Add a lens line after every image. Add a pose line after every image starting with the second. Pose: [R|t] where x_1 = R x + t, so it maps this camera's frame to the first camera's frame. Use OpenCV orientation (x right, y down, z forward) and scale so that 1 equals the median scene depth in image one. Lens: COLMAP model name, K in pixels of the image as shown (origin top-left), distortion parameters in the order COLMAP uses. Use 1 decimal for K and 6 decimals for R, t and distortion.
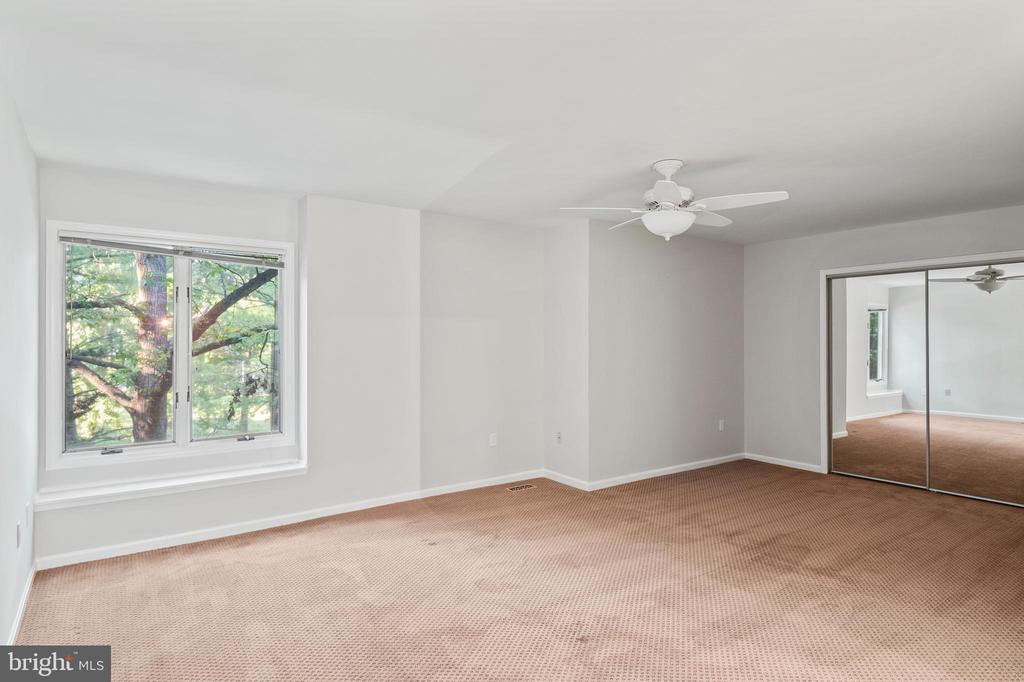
lens RADIAL K [[554.8, 0, 506.5], [0, 554.8, 337.9], [0, 0, 1]] dist [-0.035857, 0.001400]
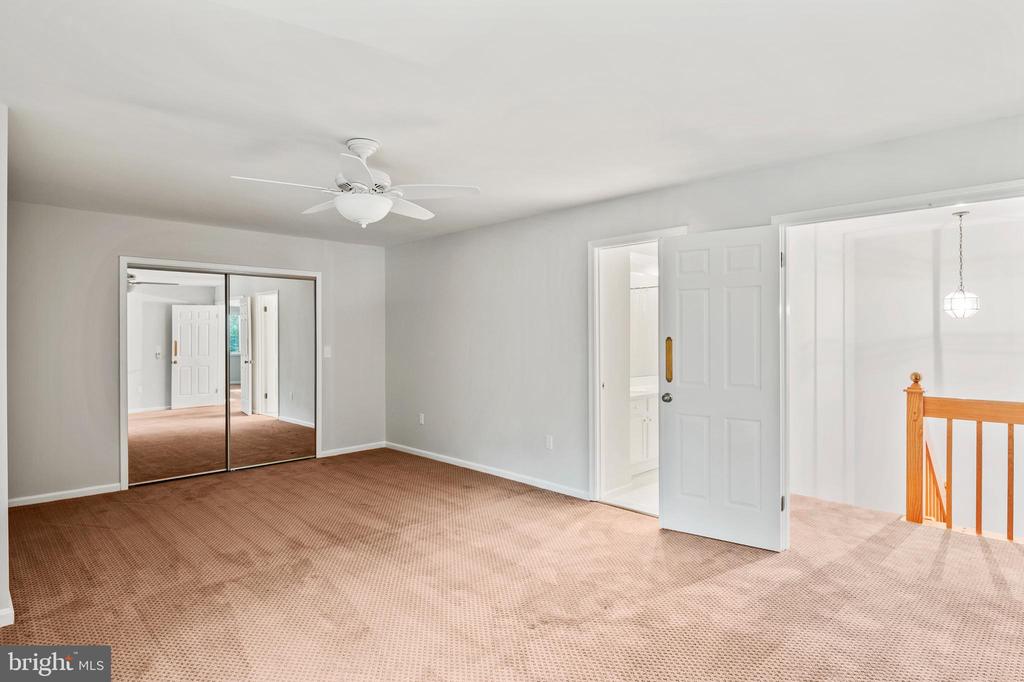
lens RADIAL K [[554.8, 0, 506.2], [0, 554.8, 338.8], [0, 0, 1]] dist [-0.035857, 0.001400]
pose [[-0.158927, -0.004208, 0.987281, -0.594679], [0.003070, 0.999984, 0.004756, 0.004300], [-0.987285, 0.003786, -0.158912, 0.839193]]
